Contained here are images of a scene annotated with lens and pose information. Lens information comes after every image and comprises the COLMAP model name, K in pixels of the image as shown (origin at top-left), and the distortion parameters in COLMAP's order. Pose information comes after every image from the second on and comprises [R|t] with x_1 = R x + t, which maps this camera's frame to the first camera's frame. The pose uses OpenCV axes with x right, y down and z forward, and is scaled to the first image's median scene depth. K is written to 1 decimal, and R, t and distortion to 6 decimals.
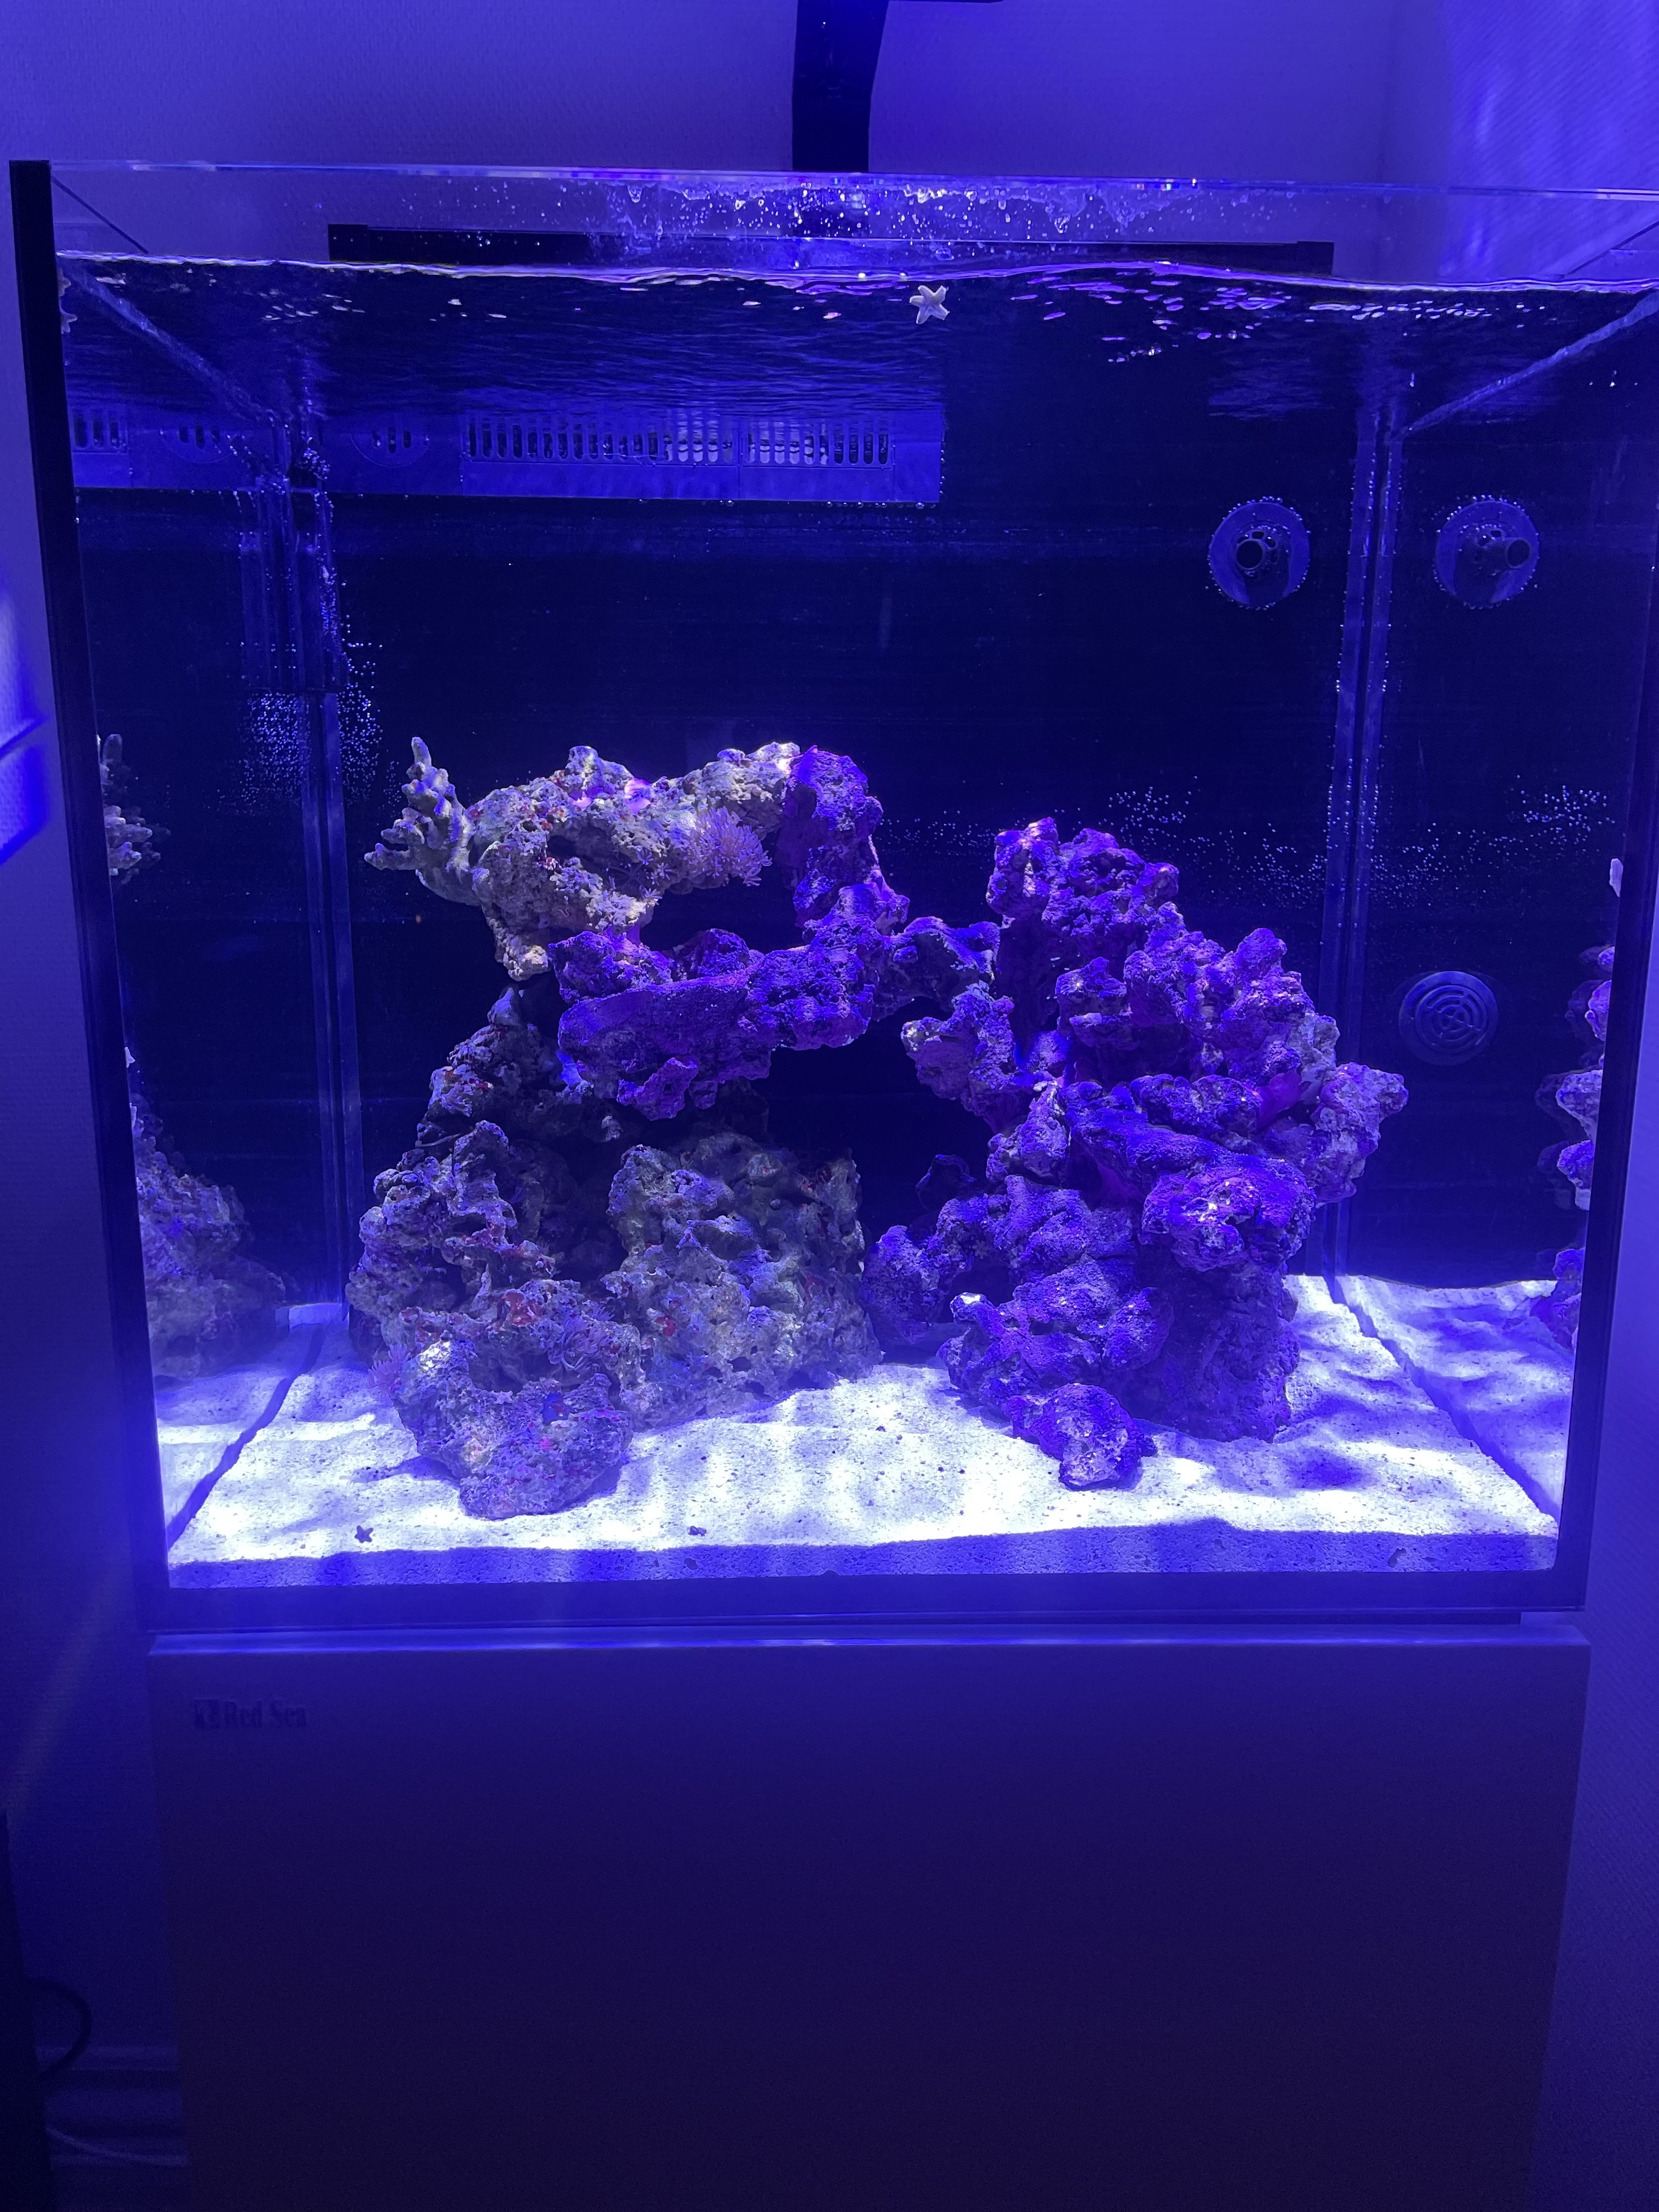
lens RADIAL K [[1675.8, 0, 829.5], [0, 1675.8, 1106.0], [0, 0, 1]] dist [0.101994, -0.154550]
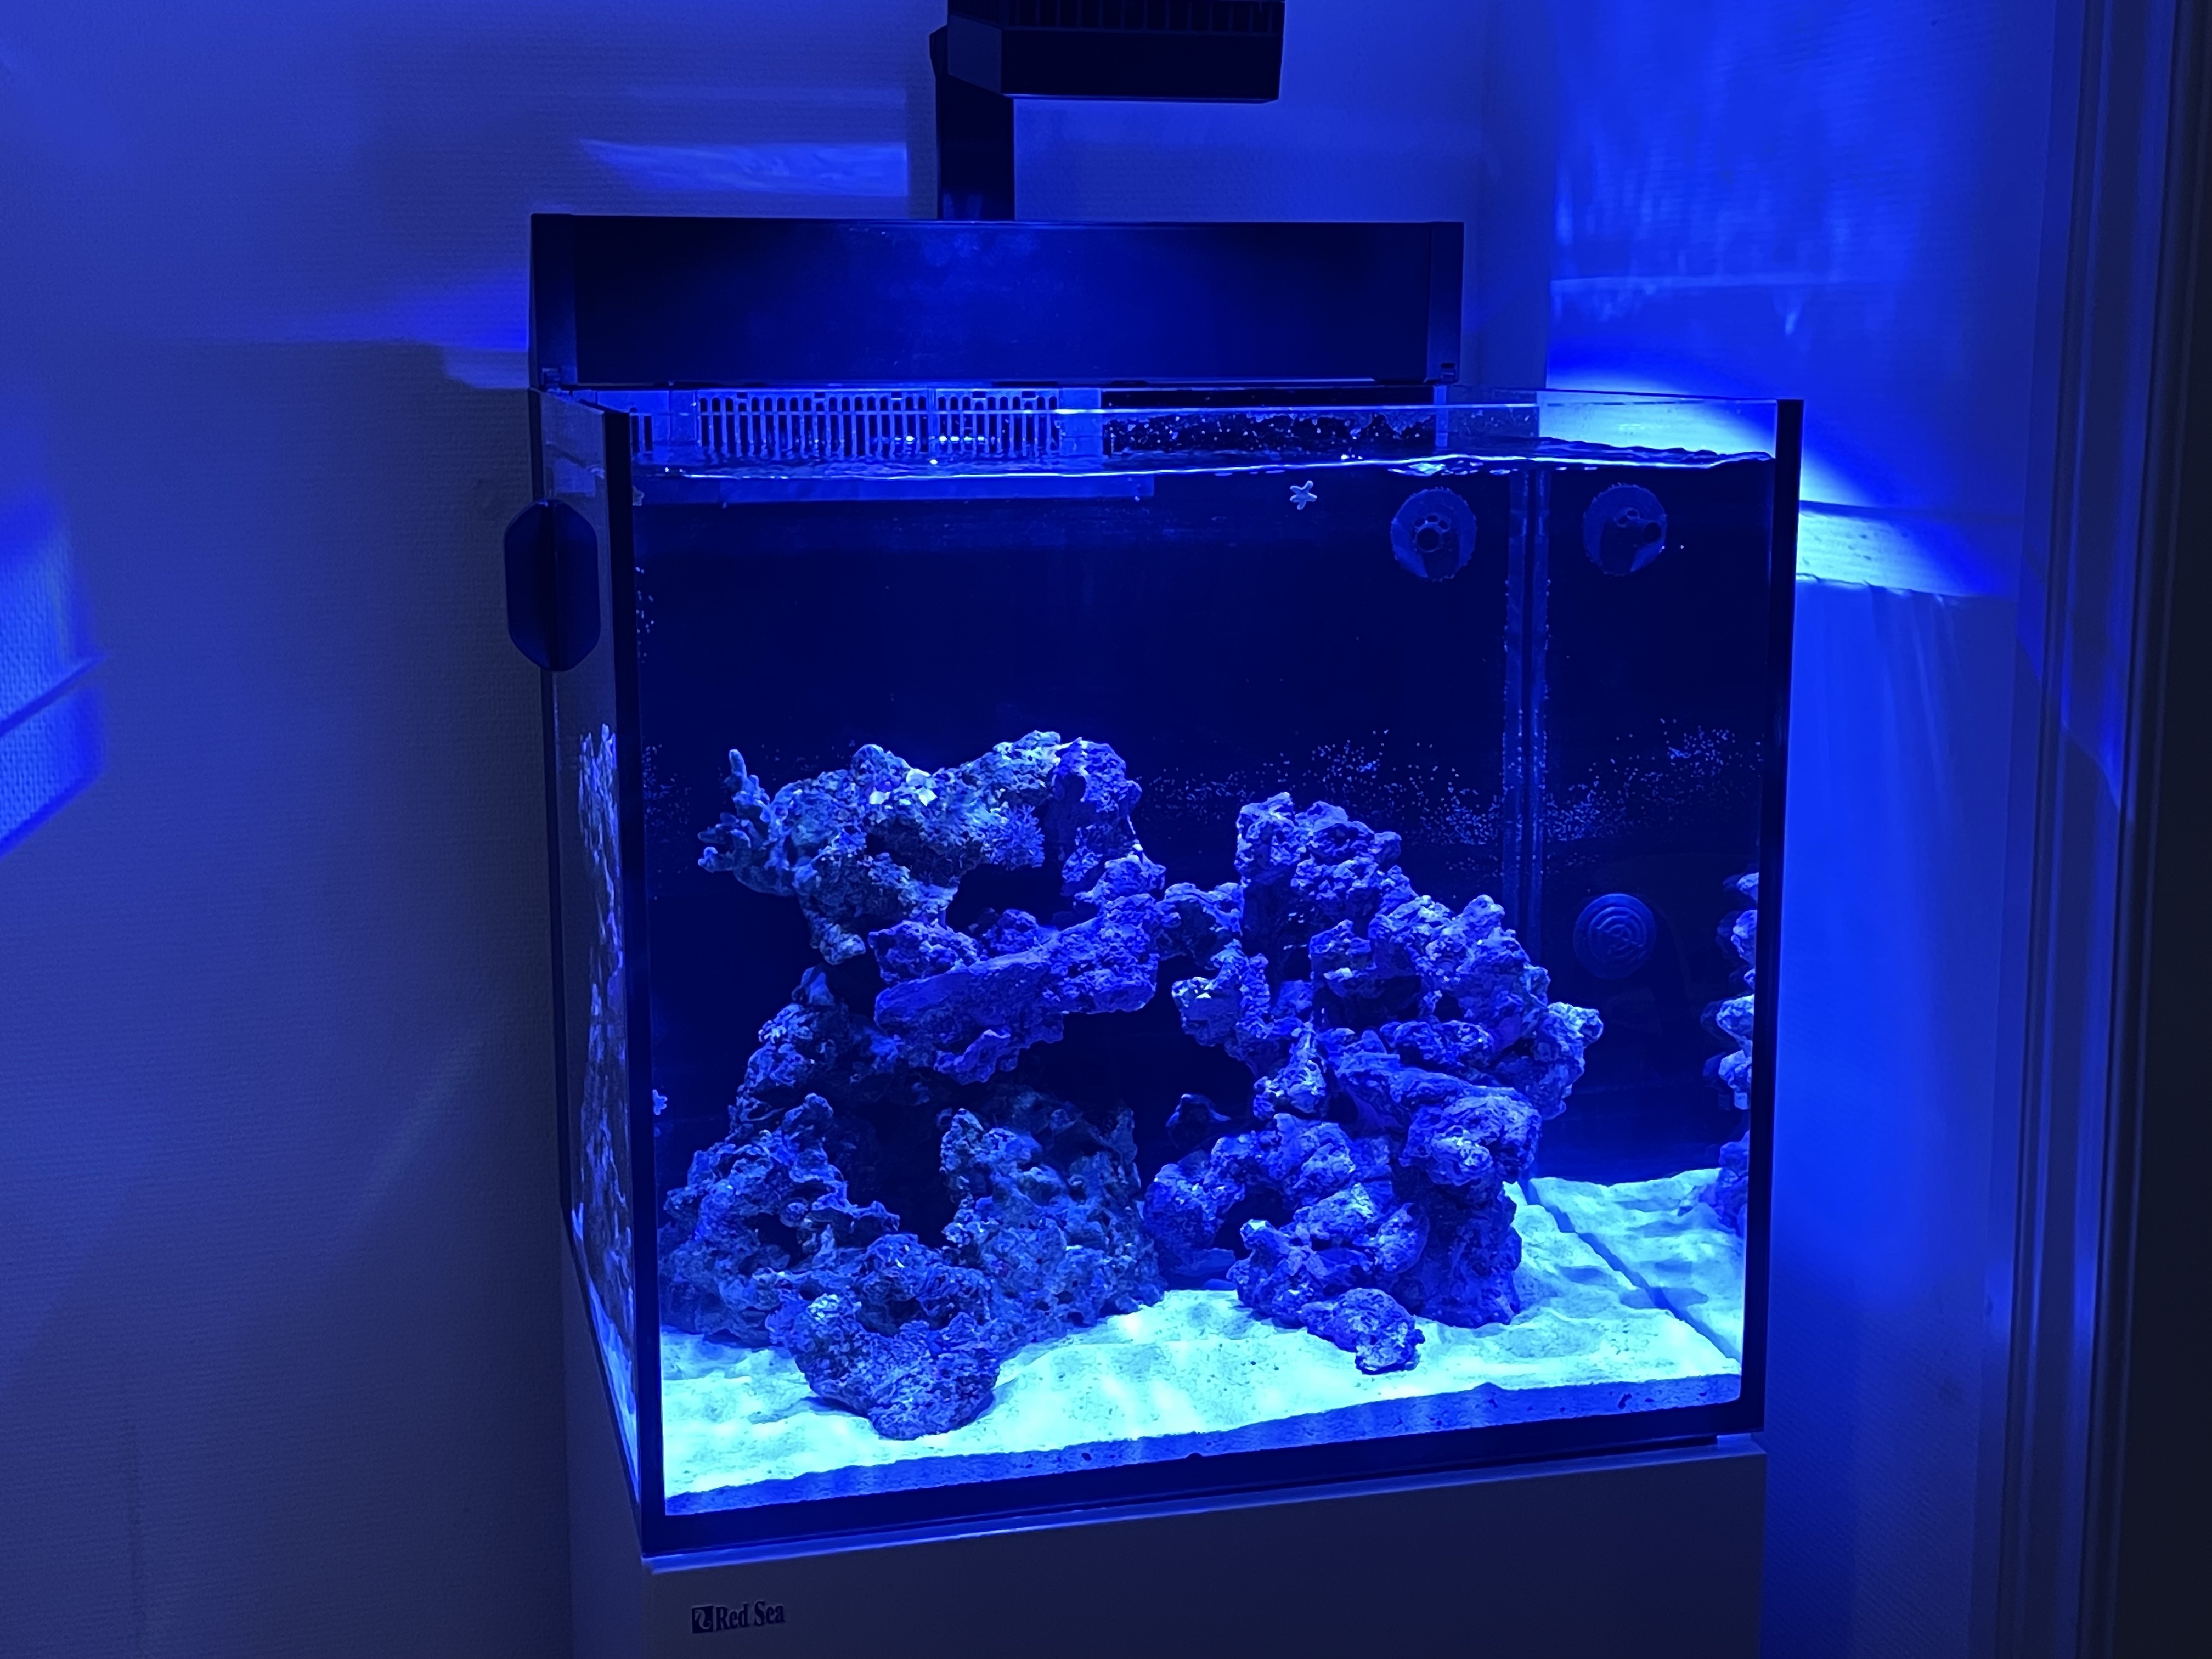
lens RADIAL K [[2805.6, 0, 1106.0], [0, 2805.6, 829.5], [0, 0, 1]] dist [0.078721, -0.013757]
pose [[0.976265, -0.044845, 0.211885, -0.404622], [0.051641, 0.998310, -0.026644, -0.106933], [-0.210332, 0.036954, 0.976931, -0.850576]]
